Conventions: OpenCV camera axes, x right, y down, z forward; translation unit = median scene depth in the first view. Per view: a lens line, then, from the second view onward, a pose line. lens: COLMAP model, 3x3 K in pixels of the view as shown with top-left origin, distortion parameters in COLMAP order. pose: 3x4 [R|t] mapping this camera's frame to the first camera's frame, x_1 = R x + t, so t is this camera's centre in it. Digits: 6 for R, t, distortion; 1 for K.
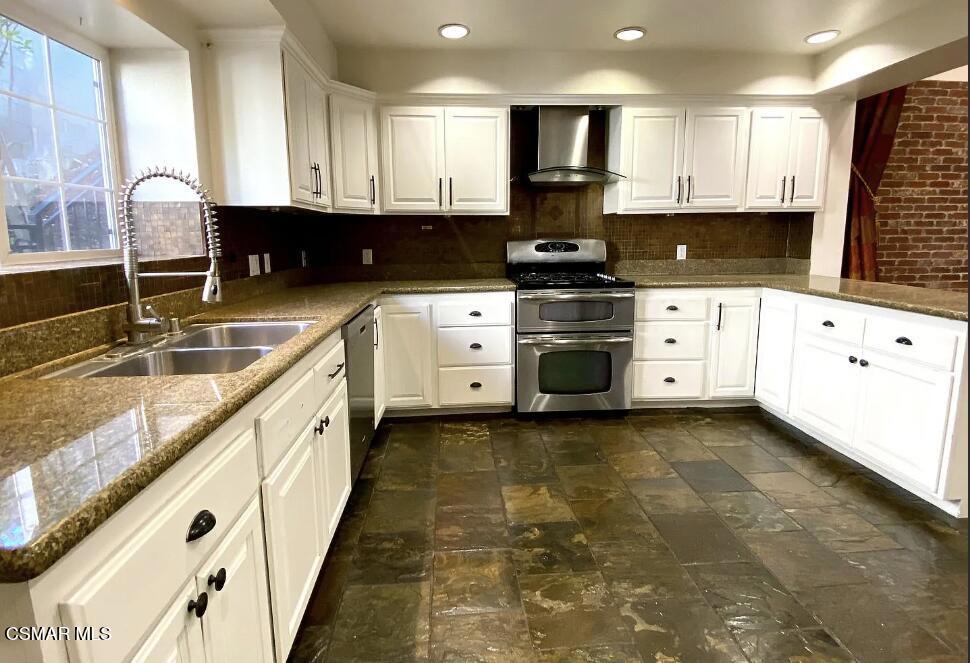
lens RADIAL K [[464.9, 0, 479.8], [0, 464.9, 296.4], [0, 0, 1]] dist [0.029780, -0.030260]
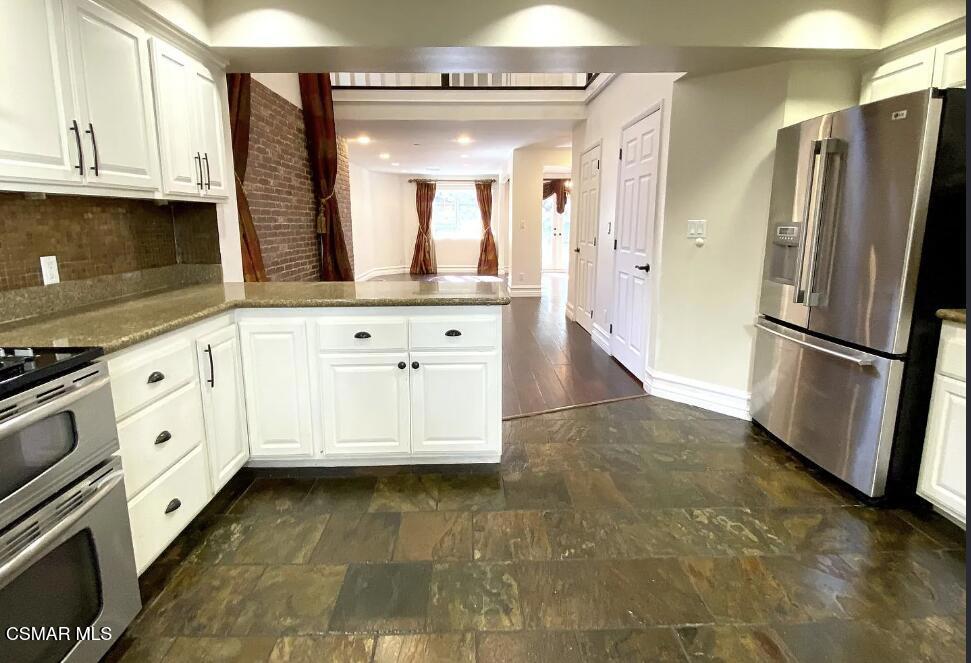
lens RADIAL K [[465.3, 0, 480.3], [0, 465.3, 296.4], [0, 0, 1]] dist [0.029780, -0.030260]
pose [[0.043482, -0.152430, 0.987357, -0.072999], [0.139558, 0.979529, 0.145075, -0.083371], [-0.989259, 0.131486, 0.063865, 0.553220]]
